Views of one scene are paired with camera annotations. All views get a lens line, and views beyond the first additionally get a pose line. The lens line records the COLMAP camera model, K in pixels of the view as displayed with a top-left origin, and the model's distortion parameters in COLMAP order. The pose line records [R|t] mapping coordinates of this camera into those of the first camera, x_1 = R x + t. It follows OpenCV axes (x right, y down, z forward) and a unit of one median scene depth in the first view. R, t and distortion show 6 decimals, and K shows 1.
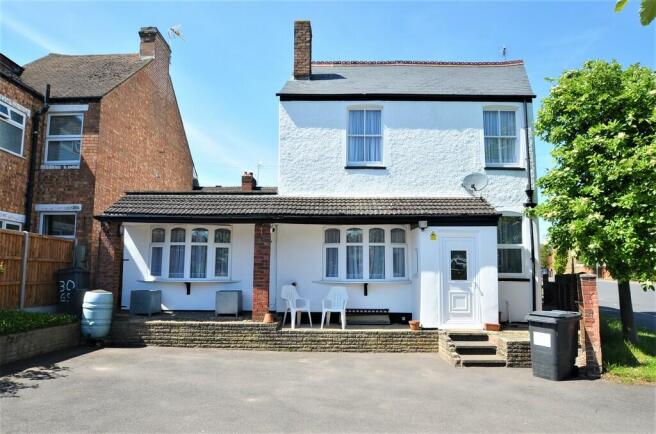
lens RADIAL K [[473.5, 0, 326.0], [0, 473.5, 213.7], [0, 0, 1]] dist [-0.046693, 0.003916]
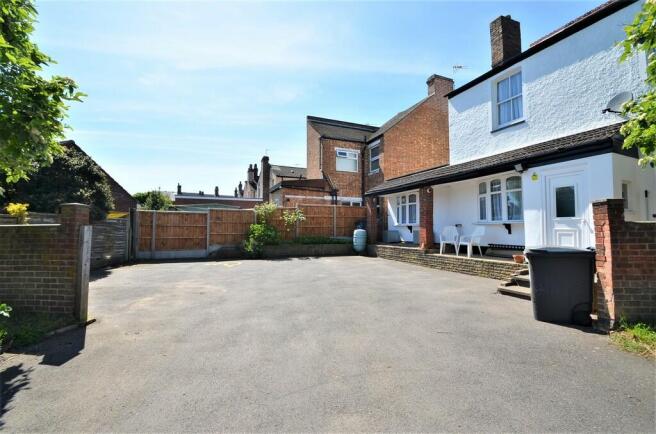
lens RADIAL K [[287.8, 0, 323.3], [0, 287.8, 218.6], [0, 0, 1]] dist [-0.002280, -0.003948]
pose [[0.402200, -0.040308, -0.914664, 0.614428], [0.116778, 0.993129, 0.007584, 0.079948], [0.908074, -0.109863, 0.404144, 0.302039]]
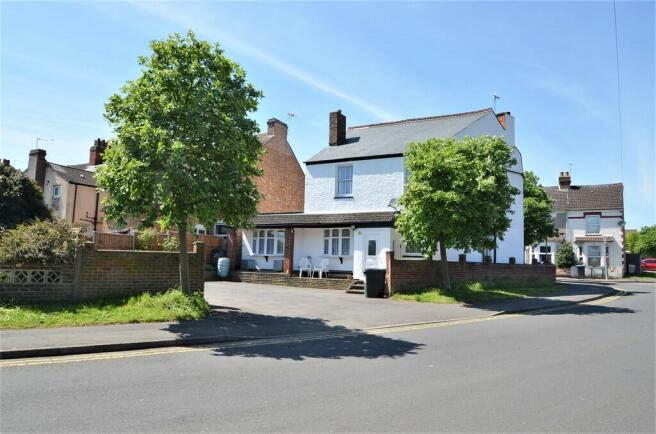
lens RADIAL K [[444.5, 0, 320.9], [0, 444.5, 217.4], [0, 0, 1]] dist [-0.016227, -0.000244]
pose [[0.883152, -0.028400, -0.468226, 0.947702], [0.035554, 0.999347, 0.006447, -0.035609], [0.467737, -0.022341, 0.883585, -0.710609]]
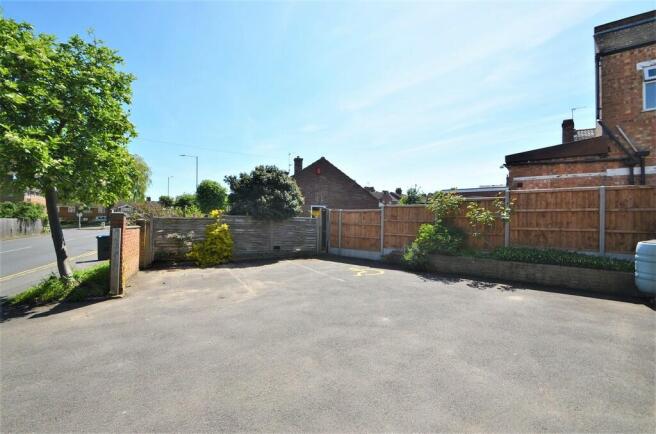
lens RADIAL K [[287.8, 0, 324.0], [0, 287.8, 215.2], [0, 0, 1]] dist [-0.002280, -0.003948]
pose [[-0.632361, -0.030415, -0.774077, 0.306229], [0.077087, 0.991799, -0.101944, 0.115234], [0.770829, -0.124137, -0.624830, 0.807798]]
